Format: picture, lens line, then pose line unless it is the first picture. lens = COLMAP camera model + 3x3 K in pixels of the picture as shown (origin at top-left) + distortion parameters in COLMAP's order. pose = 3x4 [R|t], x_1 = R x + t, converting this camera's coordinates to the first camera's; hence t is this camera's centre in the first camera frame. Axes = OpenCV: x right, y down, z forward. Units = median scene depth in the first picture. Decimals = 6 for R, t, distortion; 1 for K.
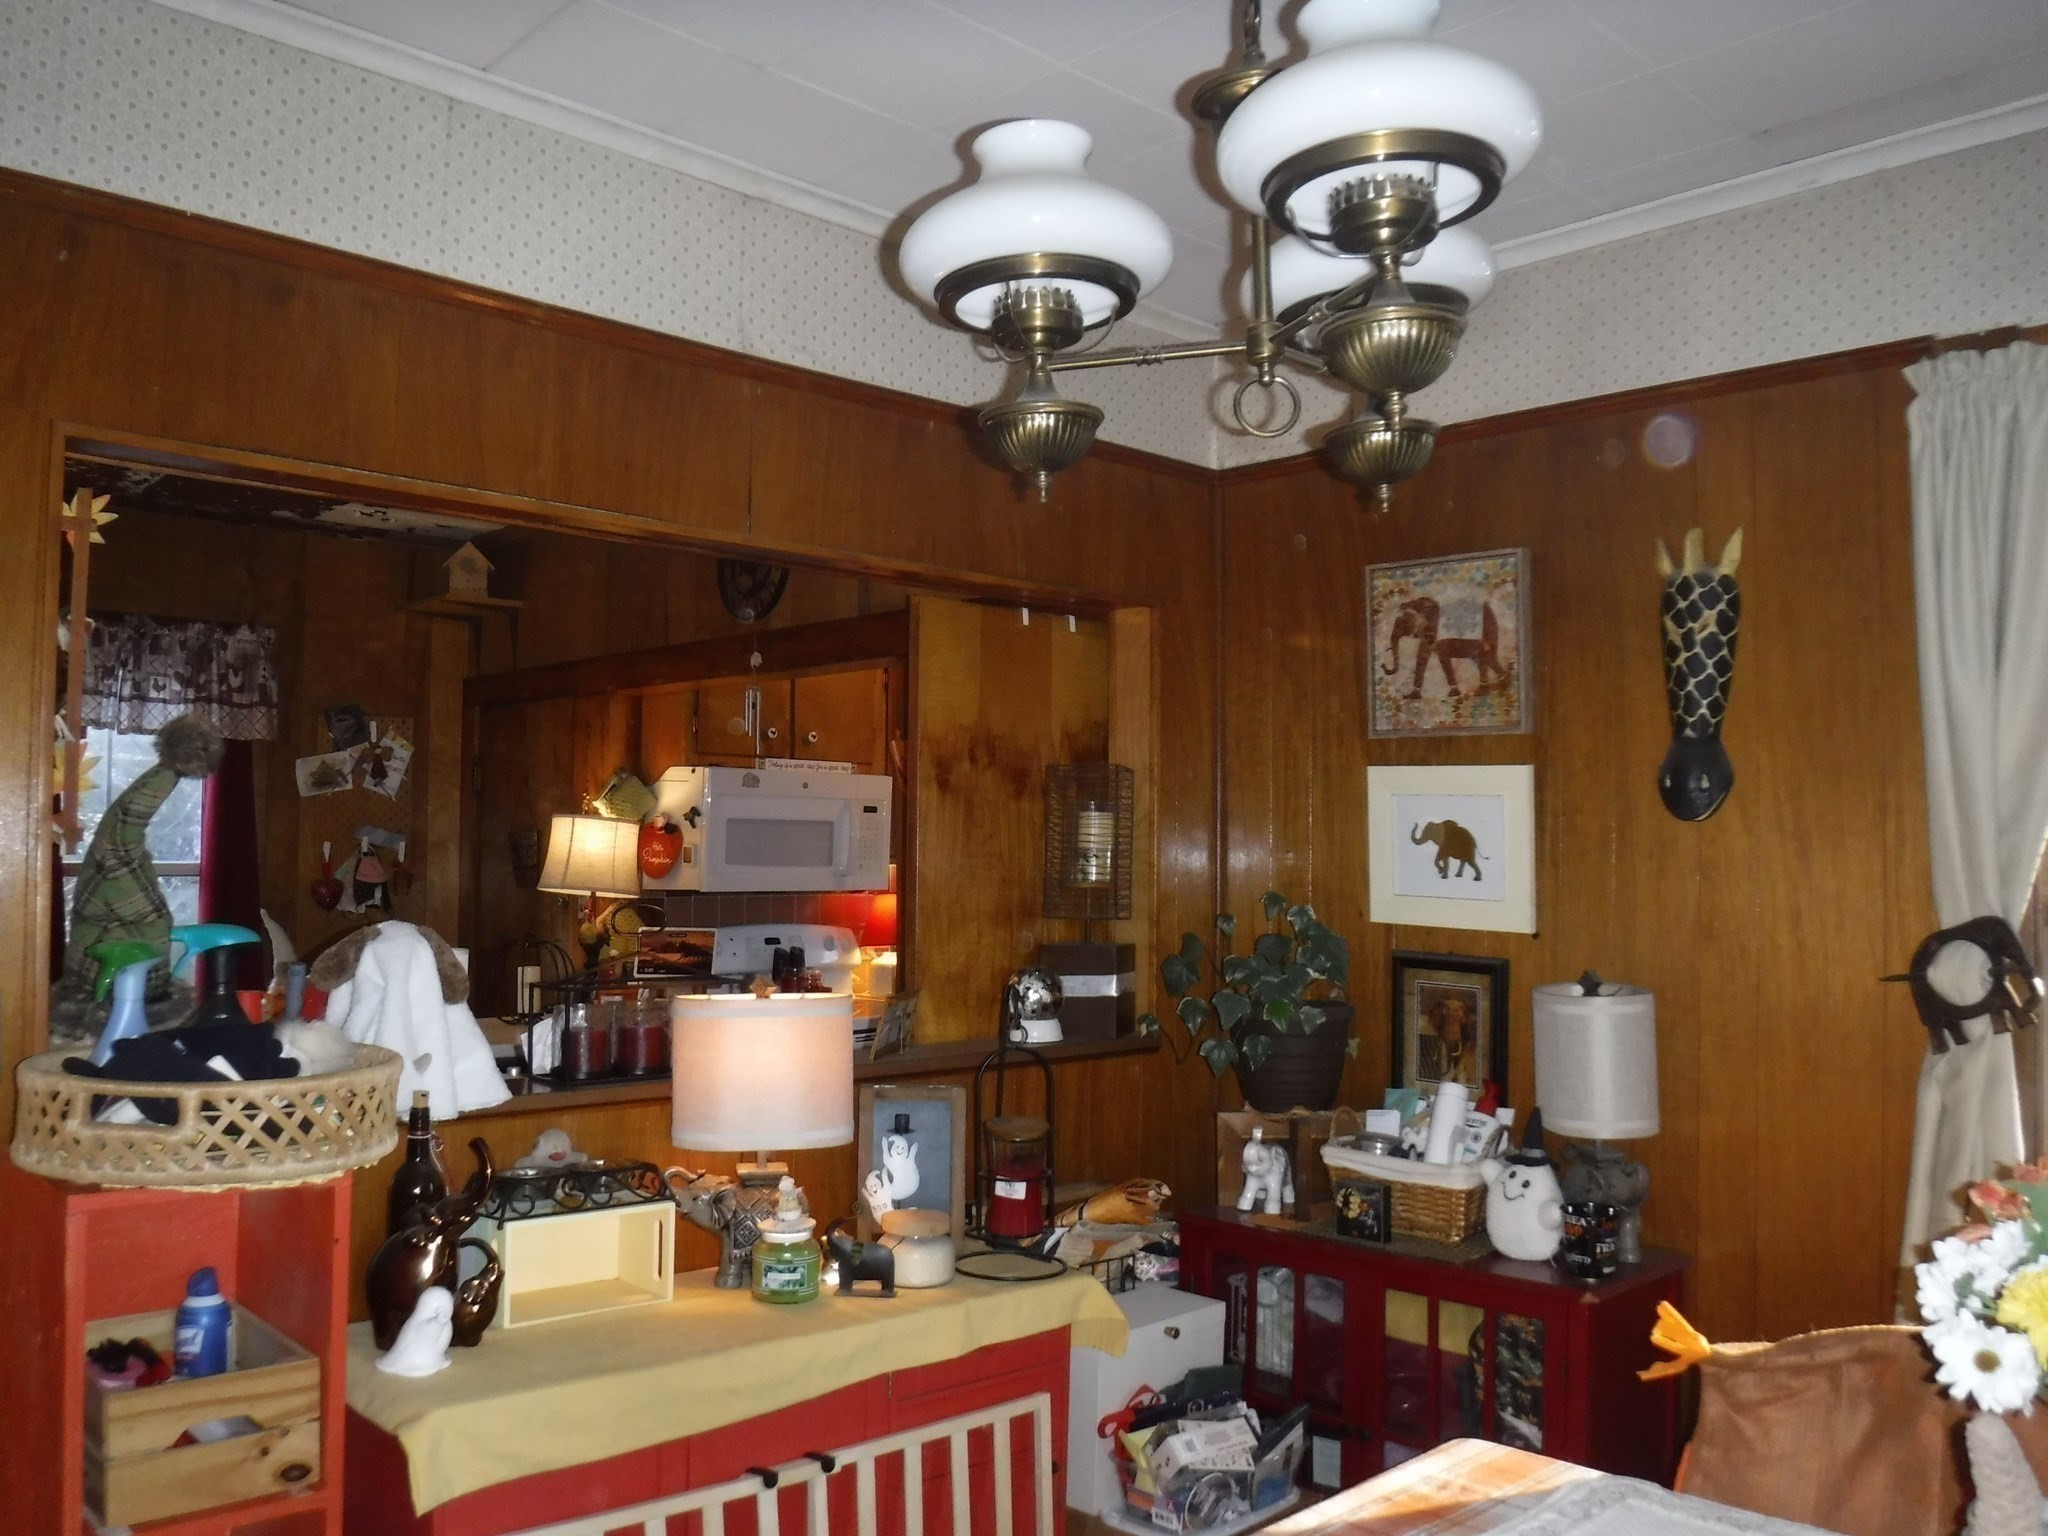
lens RADIAL K [[1644.2, 0, 1024.0], [0, 1644.2, 768.0], [0, 0, 1]] dist [-0.091959, -0.002569]
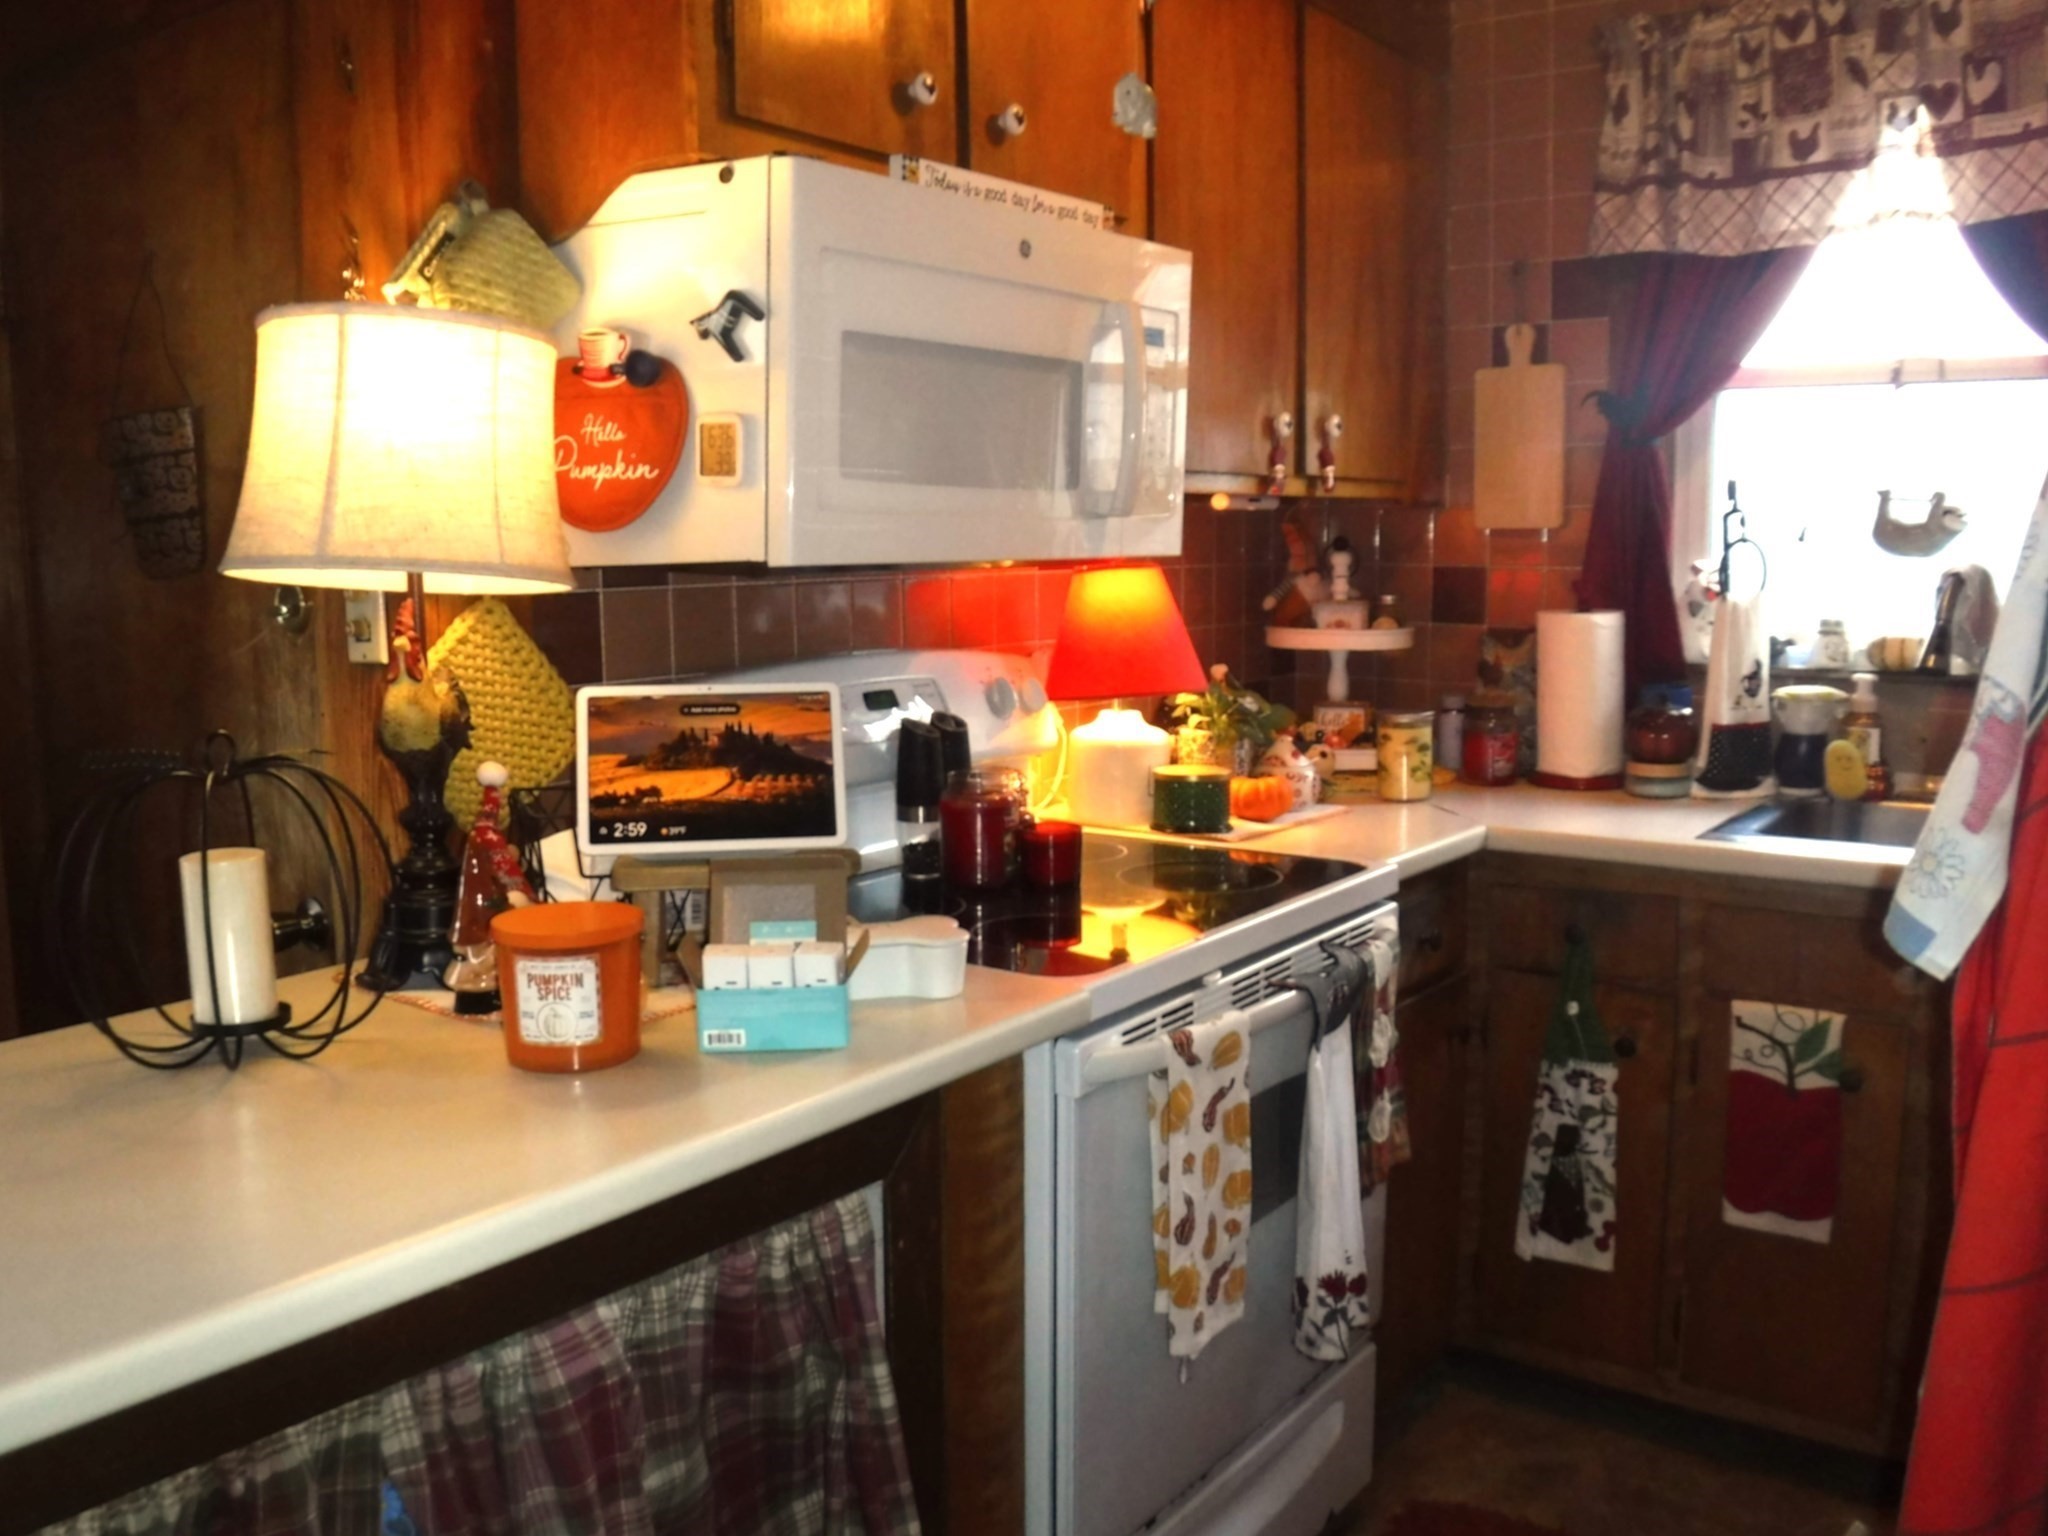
lens RADIAL K [[1744.8, 0, 1024.0], [0, 1744.8, 768.0], [0, 0, 1]] dist [-0.102534, -0.001177]
pose [[0.982807, -0.039953, 0.180259, -0.208742], [0.006577, 0.983263, 0.182073, 0.052694], [-0.184516, -0.177757, 0.966621, 0.656565]]
